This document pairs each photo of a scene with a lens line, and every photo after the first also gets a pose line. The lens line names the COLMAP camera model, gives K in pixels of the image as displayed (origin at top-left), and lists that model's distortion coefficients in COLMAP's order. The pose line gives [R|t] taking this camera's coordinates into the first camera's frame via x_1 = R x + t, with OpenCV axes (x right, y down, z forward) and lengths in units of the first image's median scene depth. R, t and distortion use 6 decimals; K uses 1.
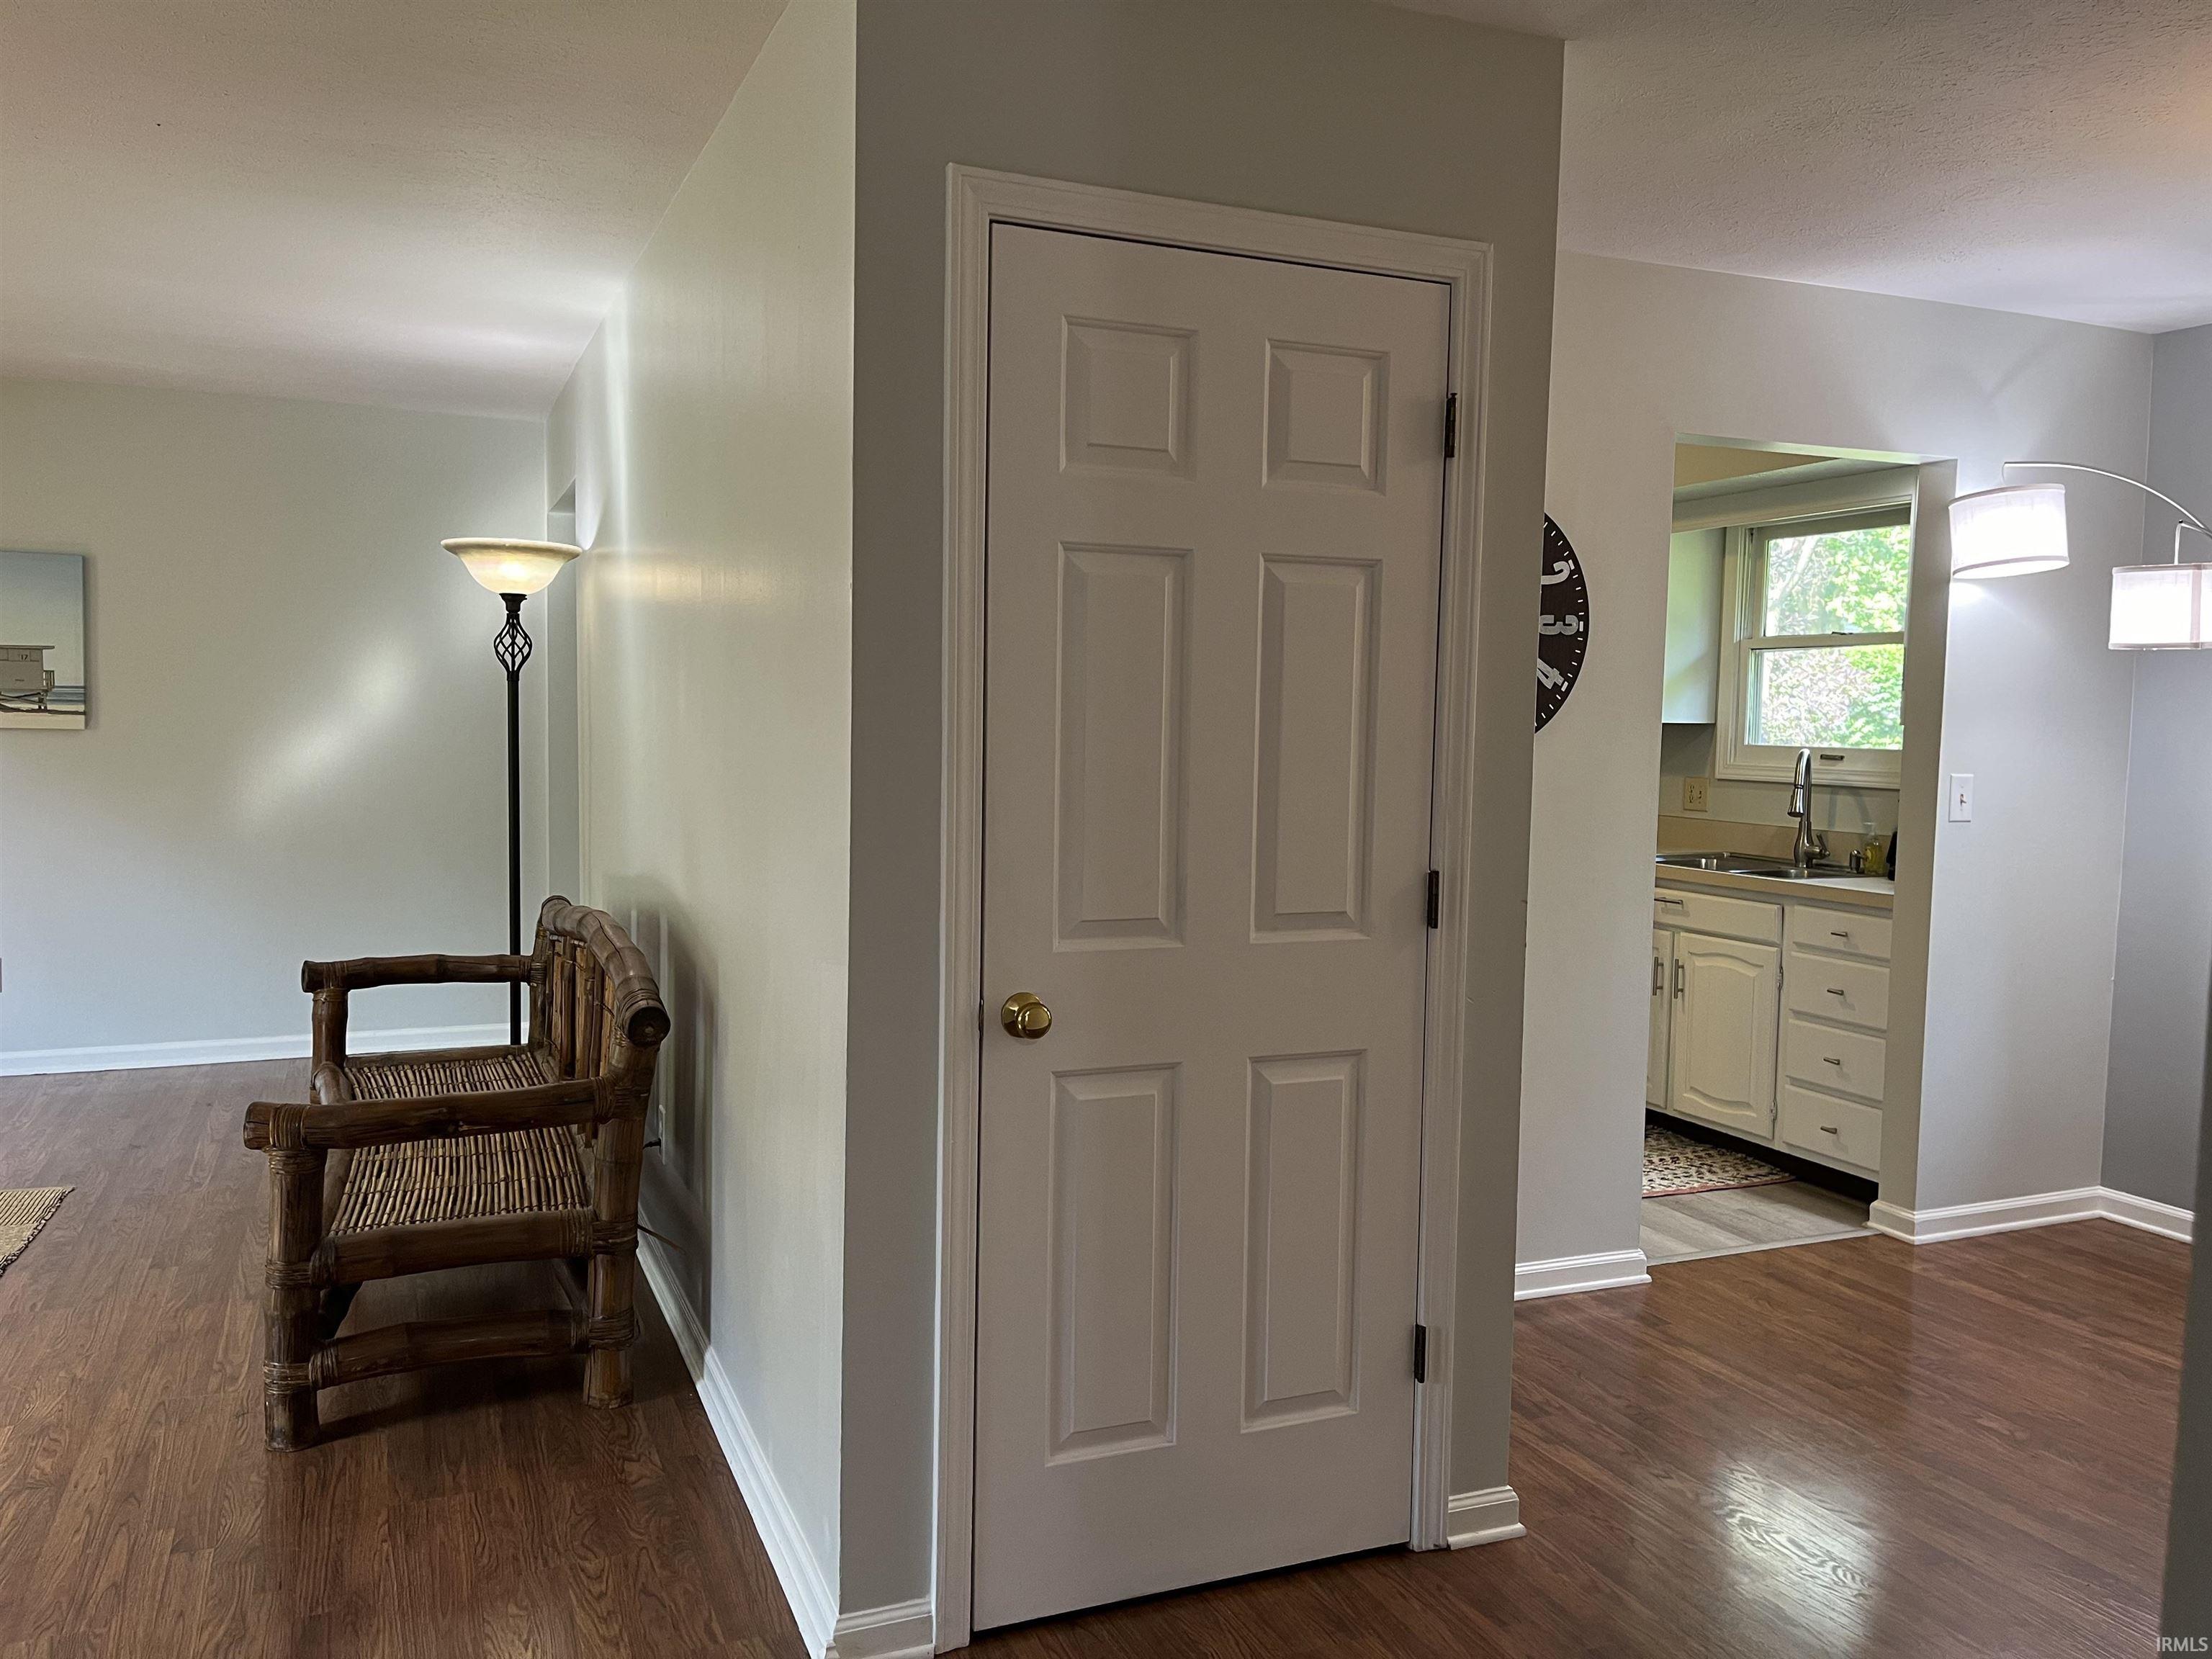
lens RADIAL K [[1678.5, 0, 1080.2], [0, 1678.5, 832.3], [0, 0, 1]] dist [0.074030, -0.100652]
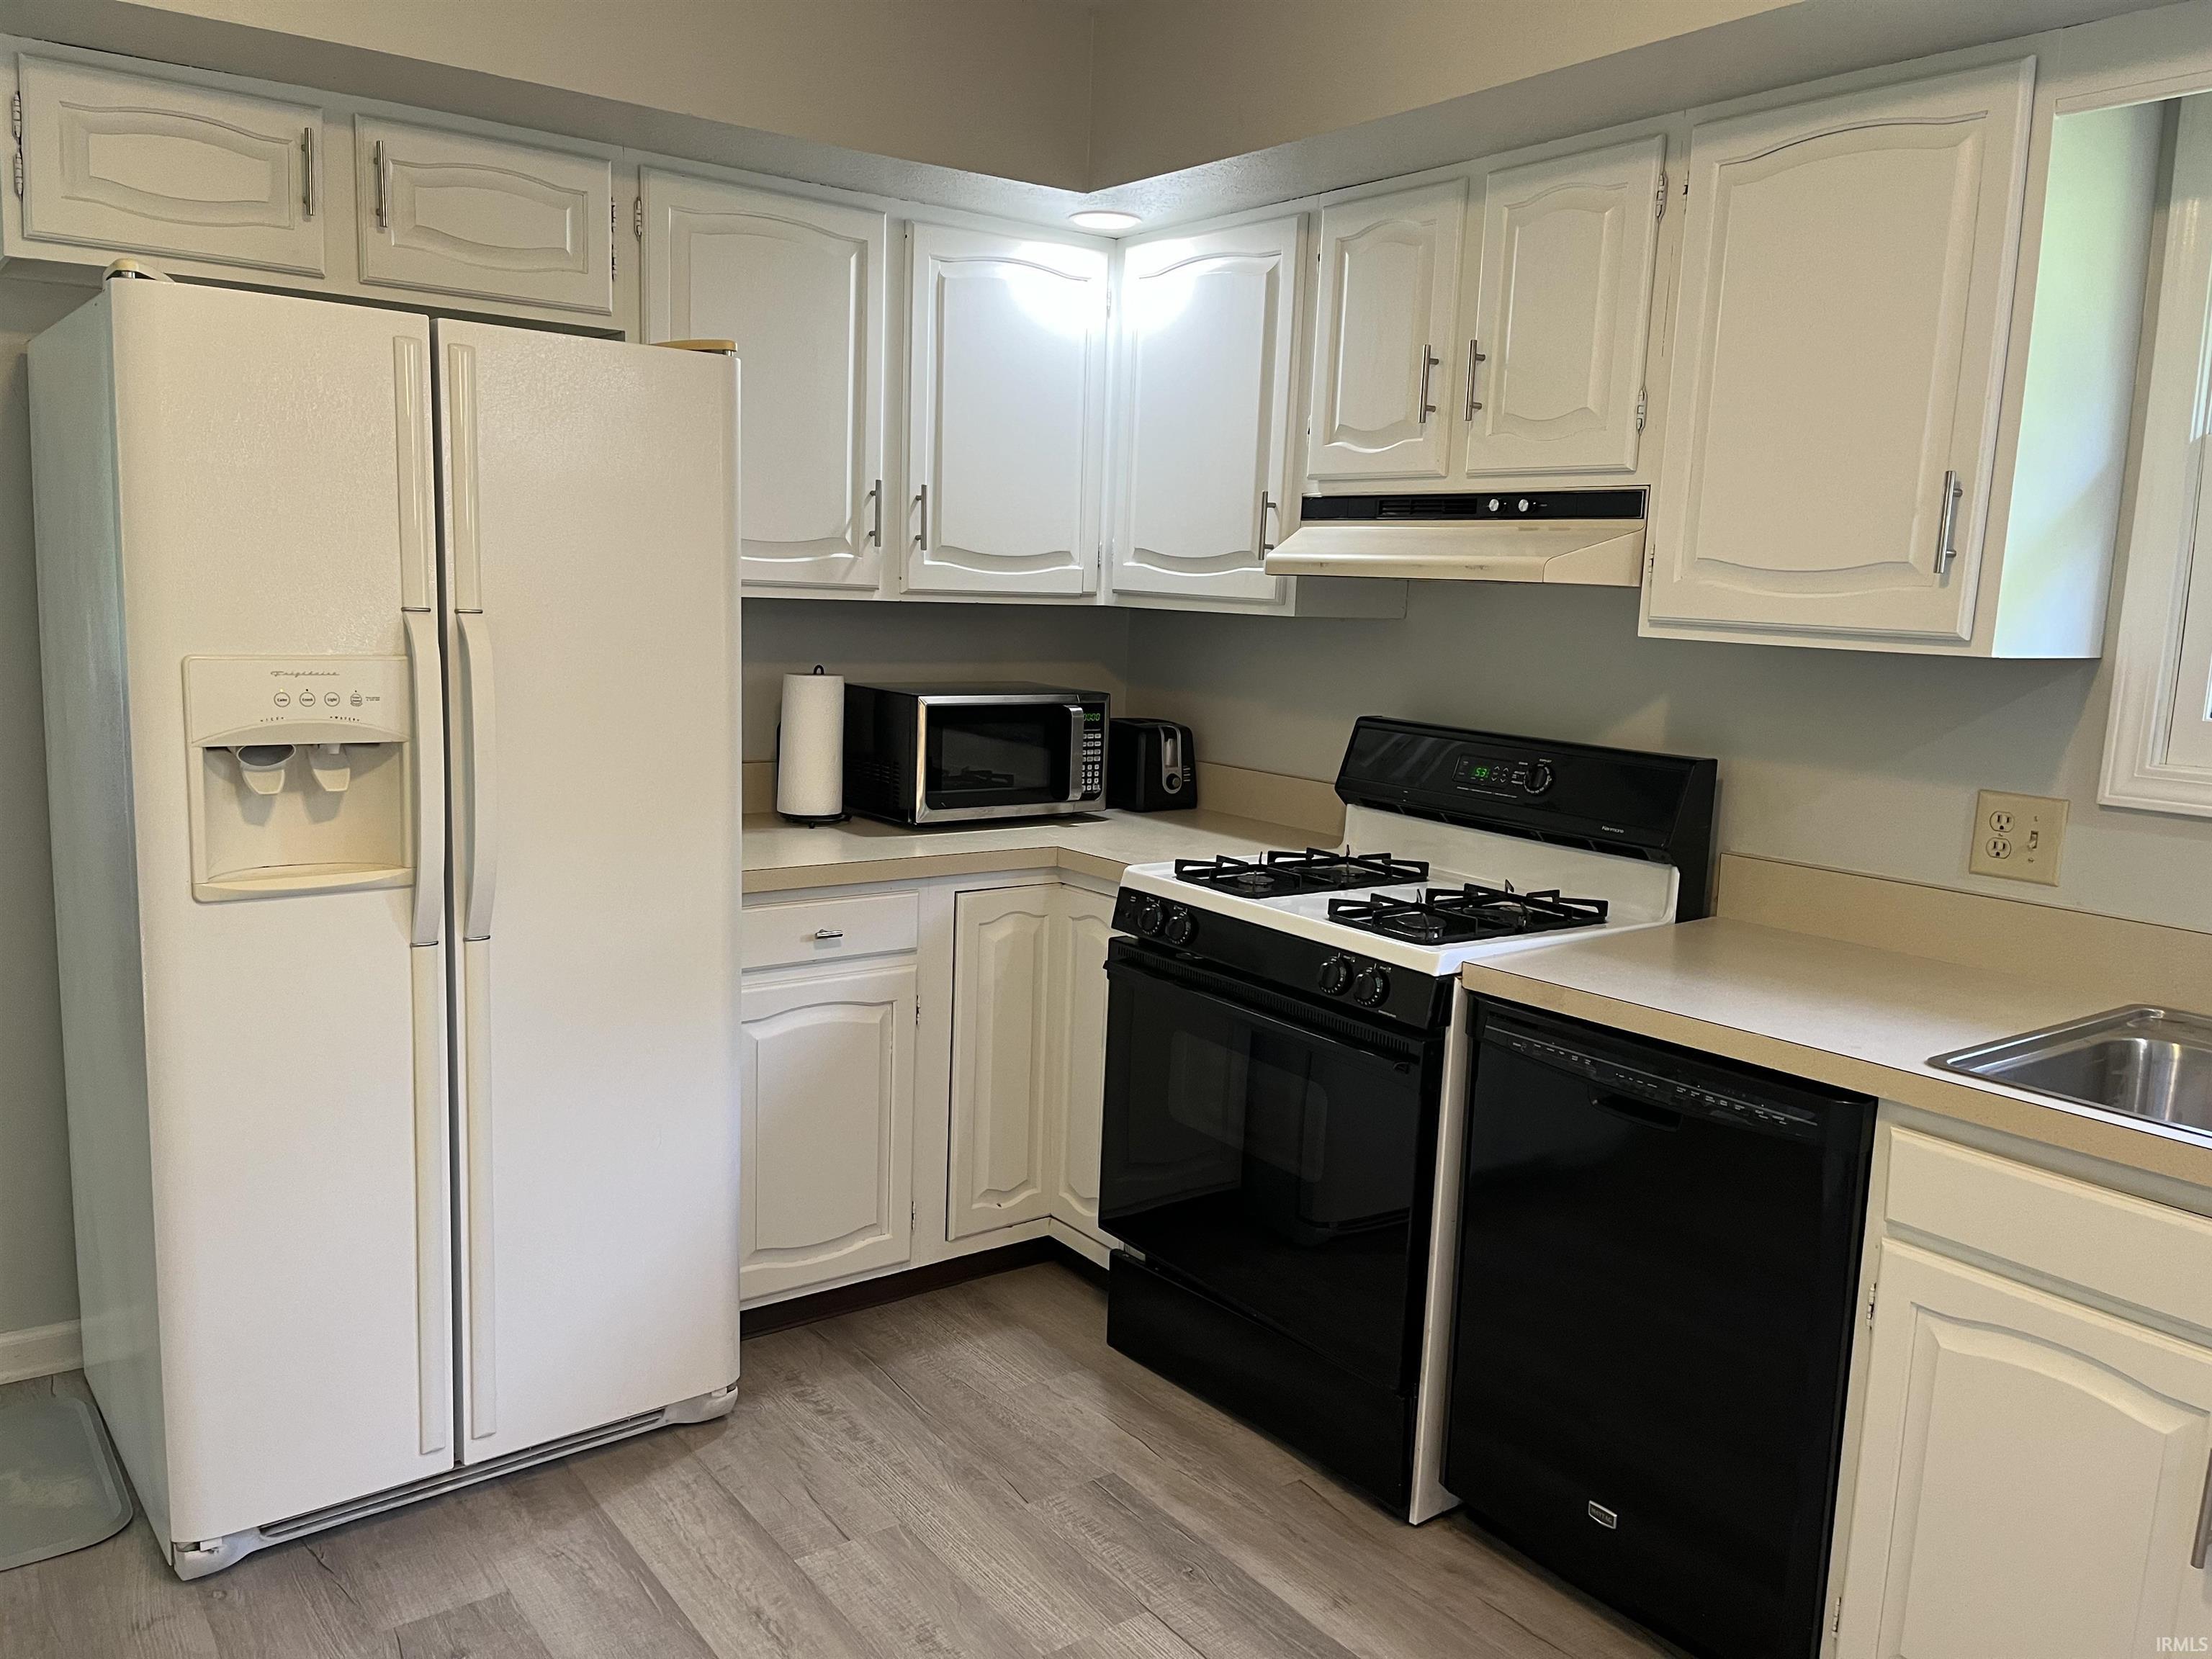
lens RADIAL K [[1678.5, 0, 1101.5], [0, 1678.5, 833.2], [0, 0, 1]] dist [0.074030, -0.100652]
pose [[0.966970, -0.020119, 0.254095, 0.080474], [-0.001788, 0.996320, 0.085691, -0.074680], [-0.254884, -0.083315, 0.963376, 0.895695]]
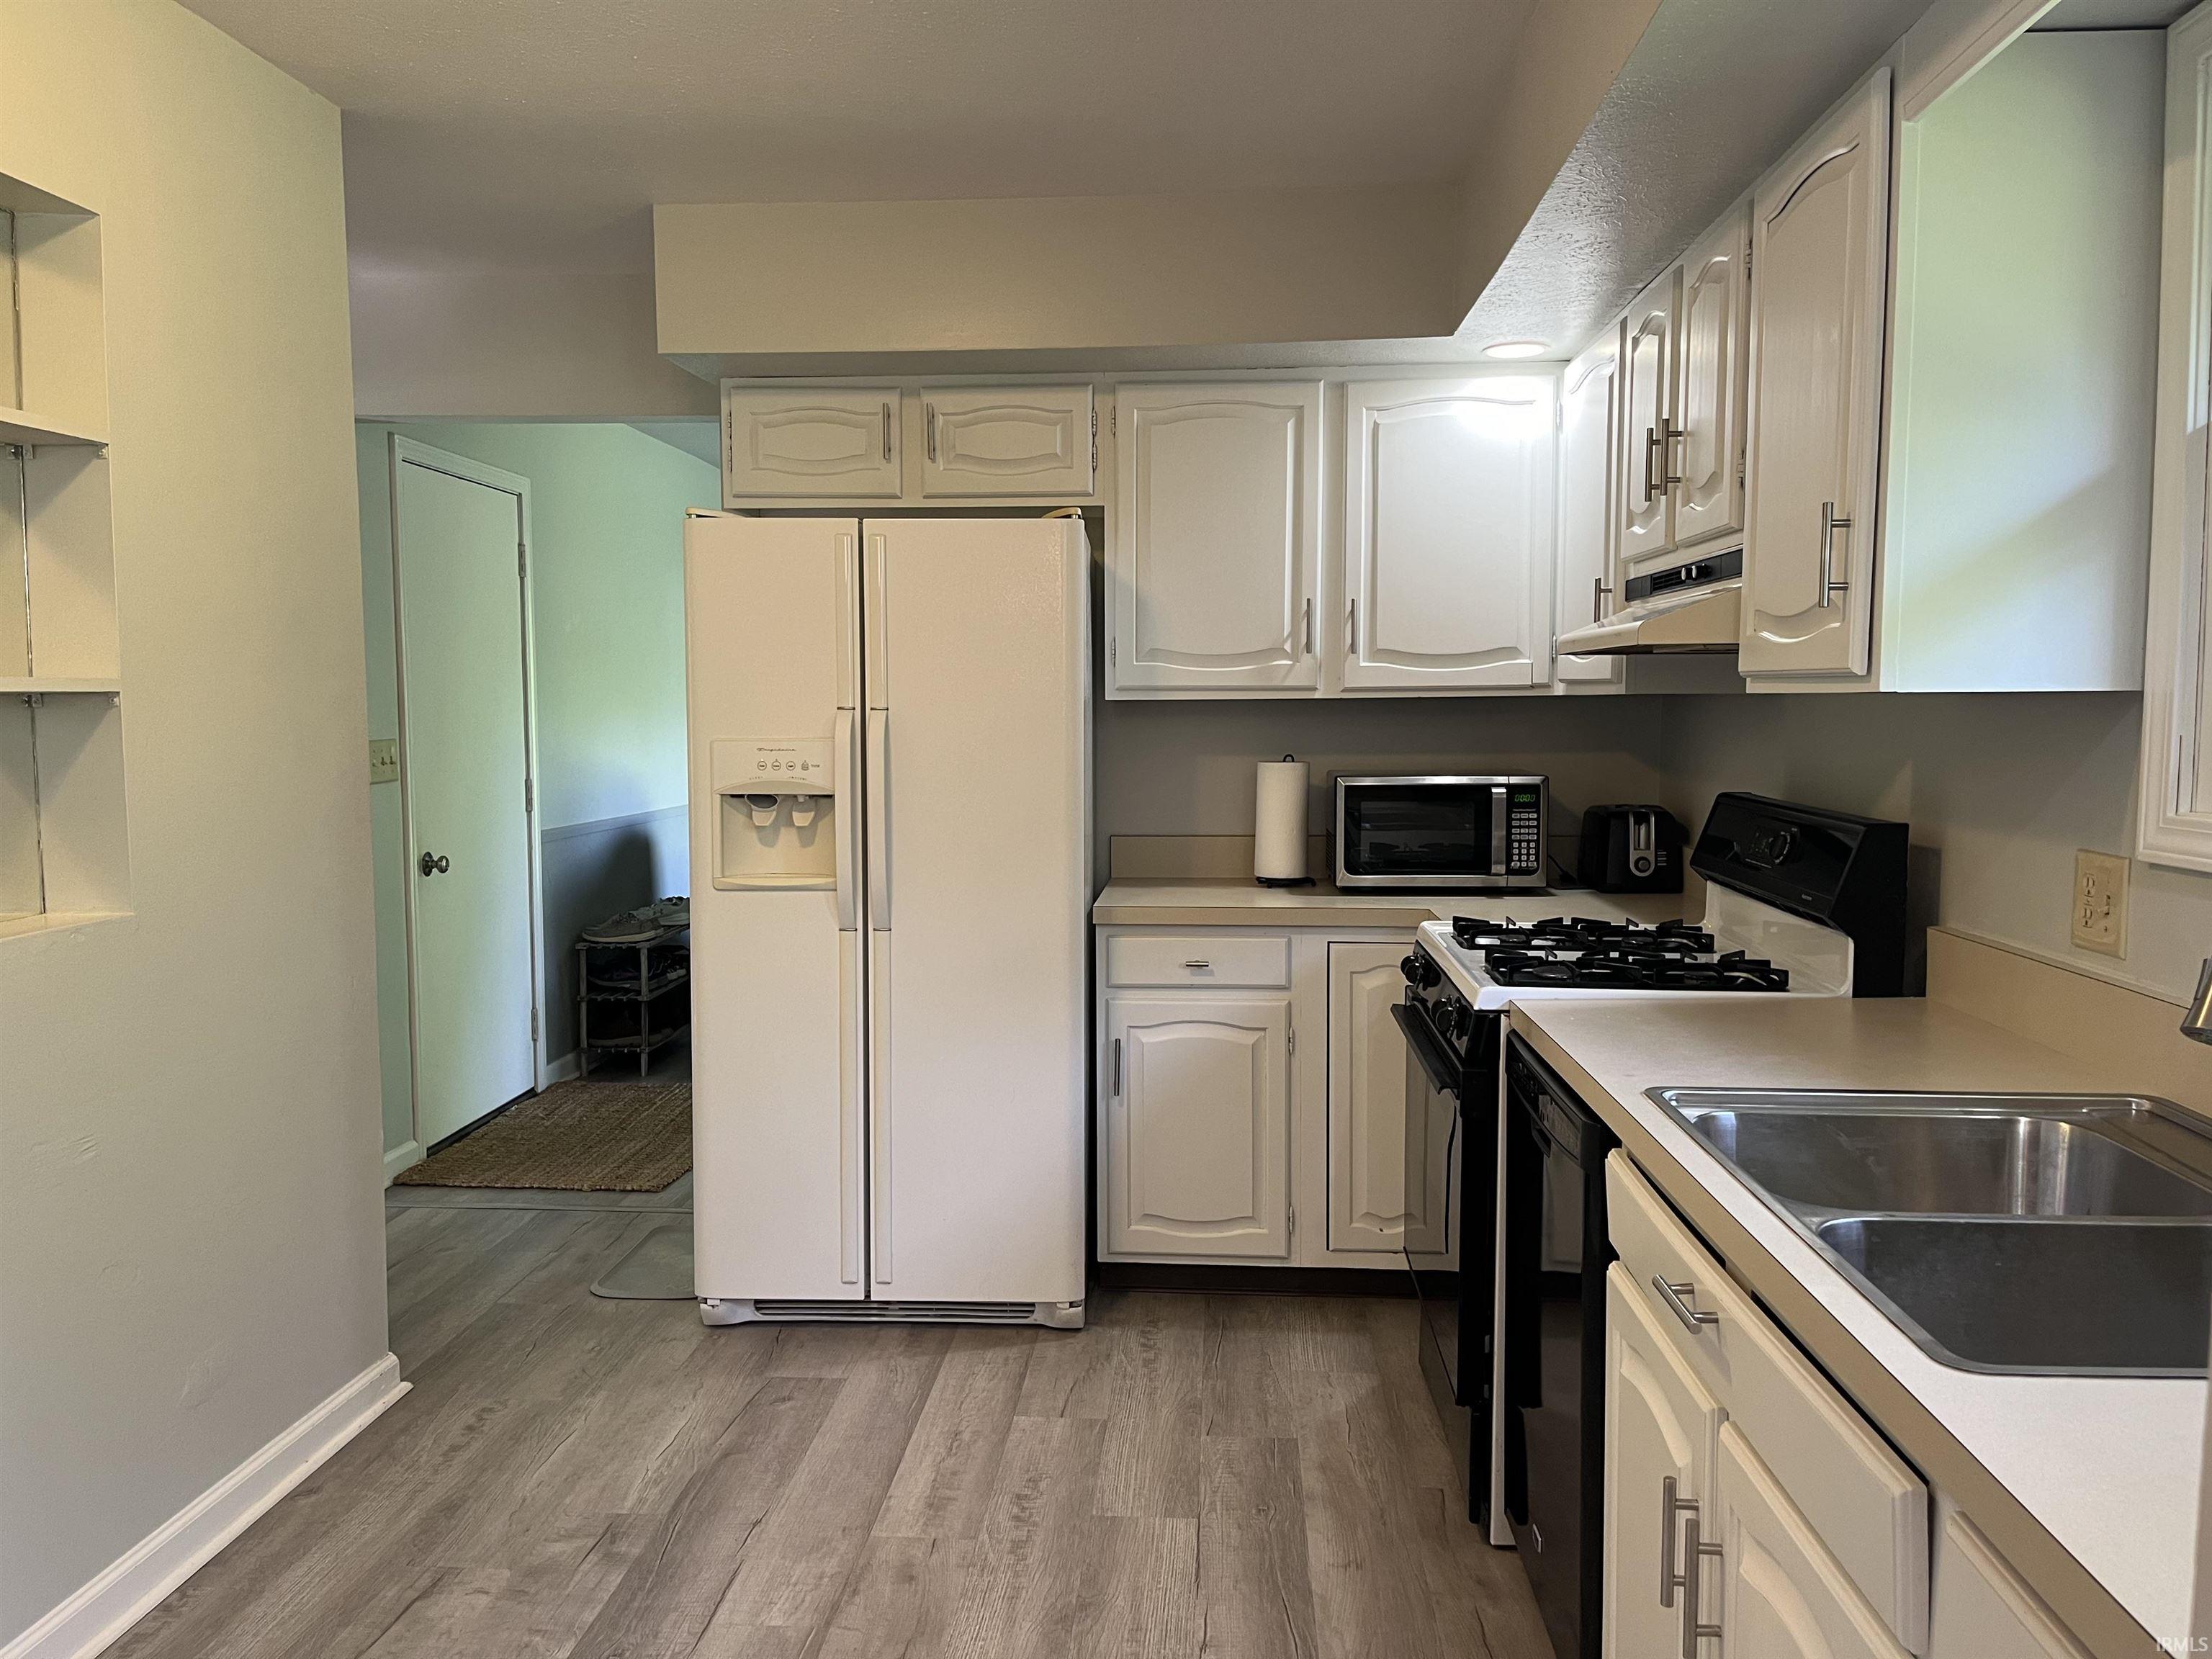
lens RADIAL K [[1678.5, 0, 1095.9], [0, 1678.5, 836.9], [0, 0, 1]] dist [0.074030, -0.100652]
pose [[0.896721, 0.014815, -0.442349, 0.442082], [-0.012661, 0.999889, 0.007820, -0.047122], [0.442416, -0.001412, 0.896809, 0.806465]]
